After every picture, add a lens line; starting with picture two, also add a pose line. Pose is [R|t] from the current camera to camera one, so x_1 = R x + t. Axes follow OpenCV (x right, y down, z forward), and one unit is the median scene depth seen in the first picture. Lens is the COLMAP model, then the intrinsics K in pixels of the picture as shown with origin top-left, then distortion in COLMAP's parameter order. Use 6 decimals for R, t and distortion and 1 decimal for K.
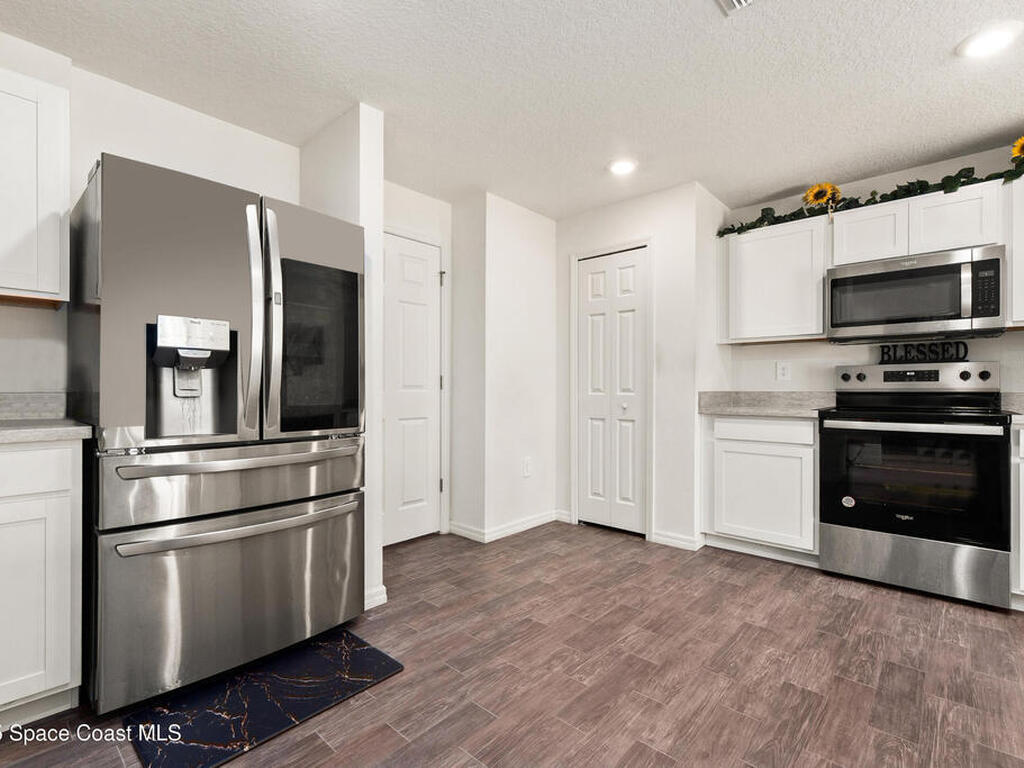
lens RADIAL K [[495.7, 0, 504.4], [0, 495.7, 385.4], [0, 0, 1]] dist [0.009487, -0.000560]
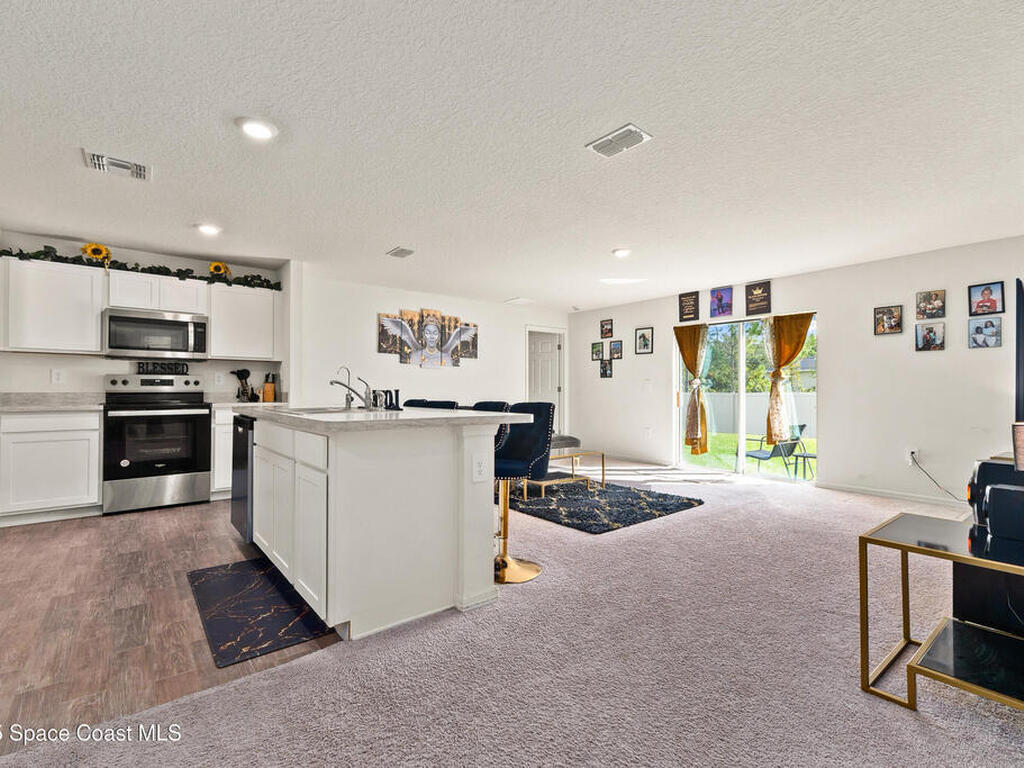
lens RADIAL K [[495.7, 0, 529.8], [0, 495.7, 390.6], [0, 0, 1]] dist [0.009487, -0.000560]
pose [[0.150651, 0.000827, 0.988587, -0.622827], [-0.007591, 0.999971, 0.000320, -0.002313], [-0.988558, -0.007553, 0.150653, -0.456099]]
